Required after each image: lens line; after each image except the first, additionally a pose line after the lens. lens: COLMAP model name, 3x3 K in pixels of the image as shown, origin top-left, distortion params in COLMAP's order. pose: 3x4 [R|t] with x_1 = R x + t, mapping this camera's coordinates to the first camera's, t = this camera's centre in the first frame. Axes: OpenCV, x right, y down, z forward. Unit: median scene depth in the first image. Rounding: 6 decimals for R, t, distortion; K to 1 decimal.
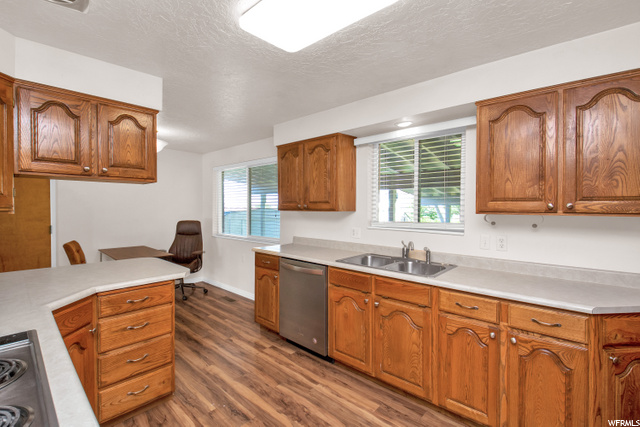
lens RADIAL K [[289.2, 0, 317.7], [0, 289.2, 207.5], [0, 0, 1]] dist [-0.000180, -0.018232]
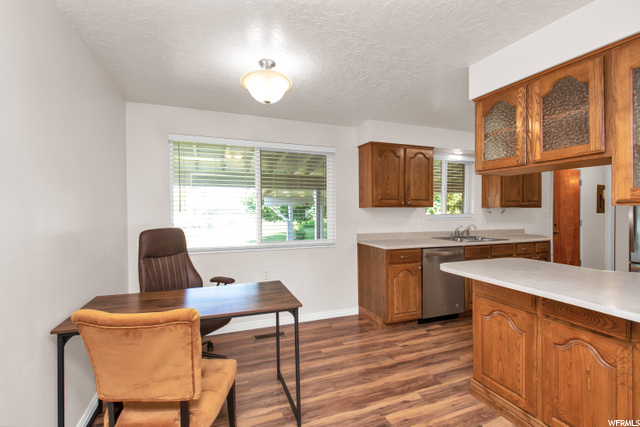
lens RADIAL K [[289.2, 0, 317.7], [0, 289.2, 207.5], [0, 0, 1]] dist [-0.000180, -0.018232]
pose [[0.449846, 0.006534, 0.893082, -1.684213], [0.001573, 0.999966, -0.008108, 0.030980], [-0.893105, 0.005053, 0.449820, 1.113231]]
